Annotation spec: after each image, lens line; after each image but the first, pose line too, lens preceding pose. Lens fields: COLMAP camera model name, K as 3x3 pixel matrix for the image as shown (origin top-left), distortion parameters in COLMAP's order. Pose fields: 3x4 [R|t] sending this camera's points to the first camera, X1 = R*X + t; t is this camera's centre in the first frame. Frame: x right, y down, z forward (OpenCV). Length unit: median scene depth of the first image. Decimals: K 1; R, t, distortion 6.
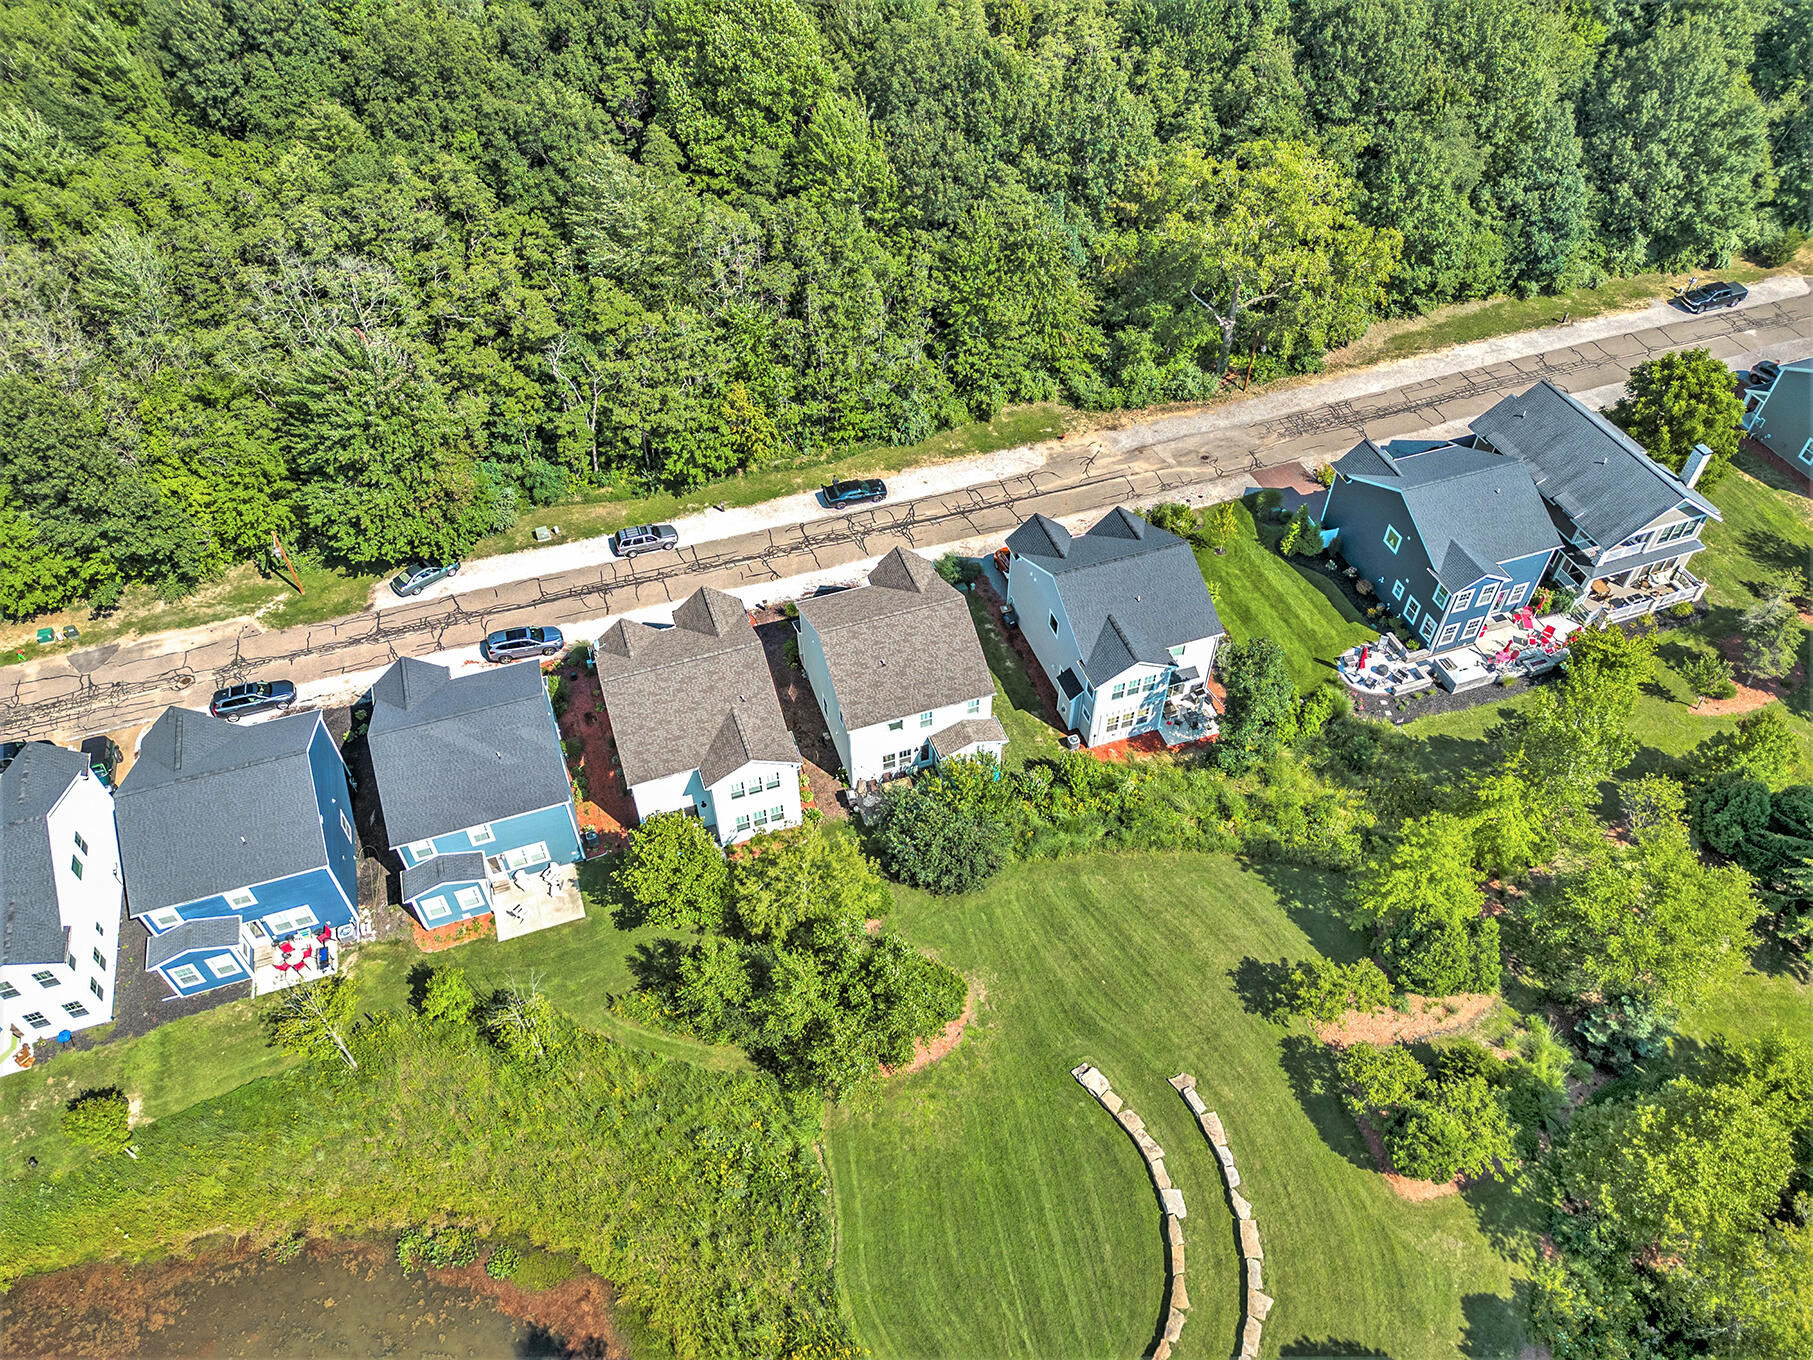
lens RADIAL K [[1266.2, 0, 906.5], [0, 1266.2, 680.0], [0, 0, 1]] dist [0.000132, -0.000409]
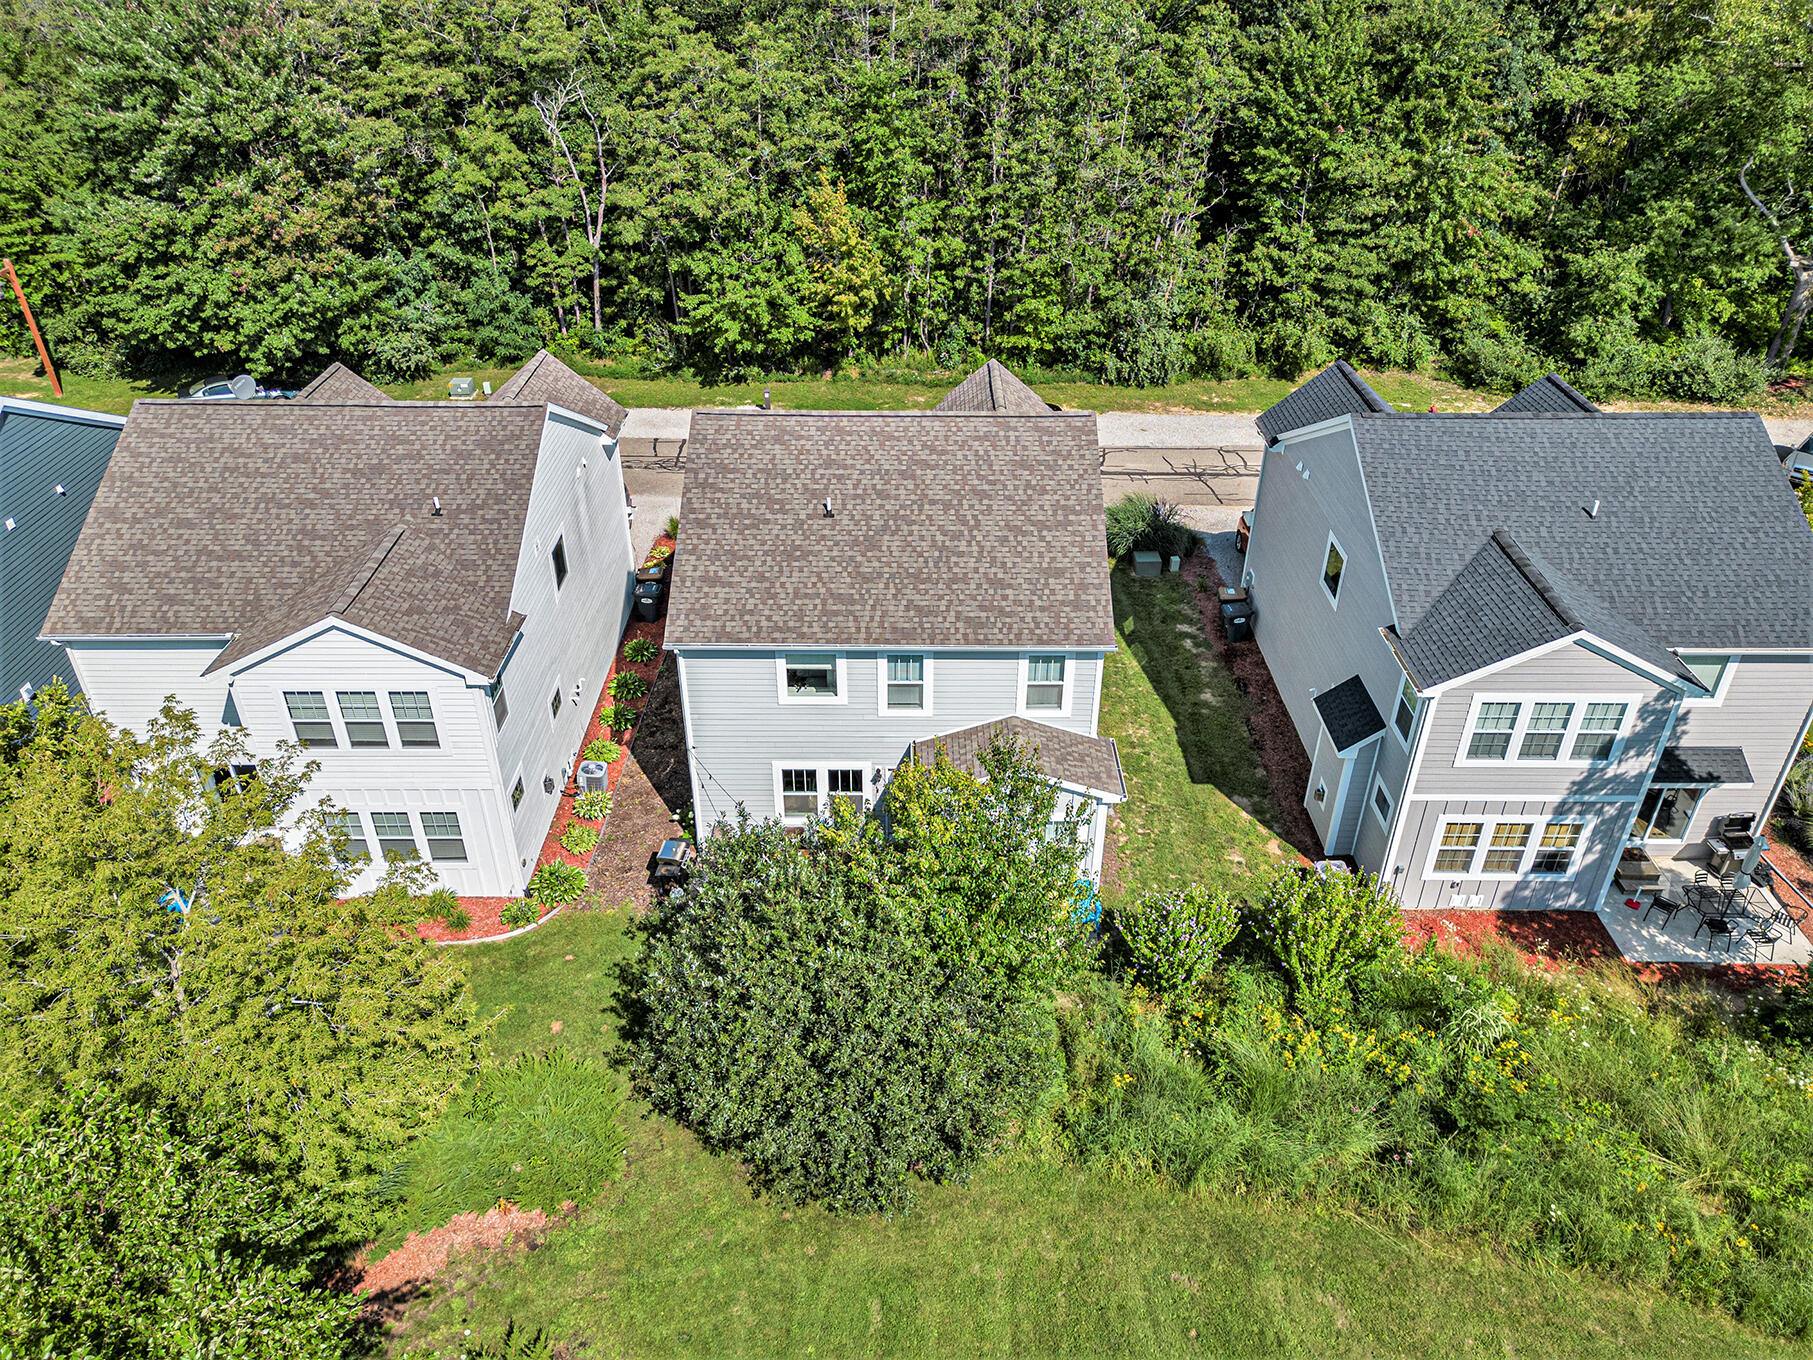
lens RADIAL K [[1263.6, 0, 906.5], [0, 1263.6, 680.0], [0, 0, 1]] dist [0.044155, -0.053290]
pose [[0.943420, 0.181080, -0.277792, 0.106645], [-0.244895, 0.945296, -0.215505, 0.099764], [0.223572, 0.271341, 0.936157, 0.616816]]
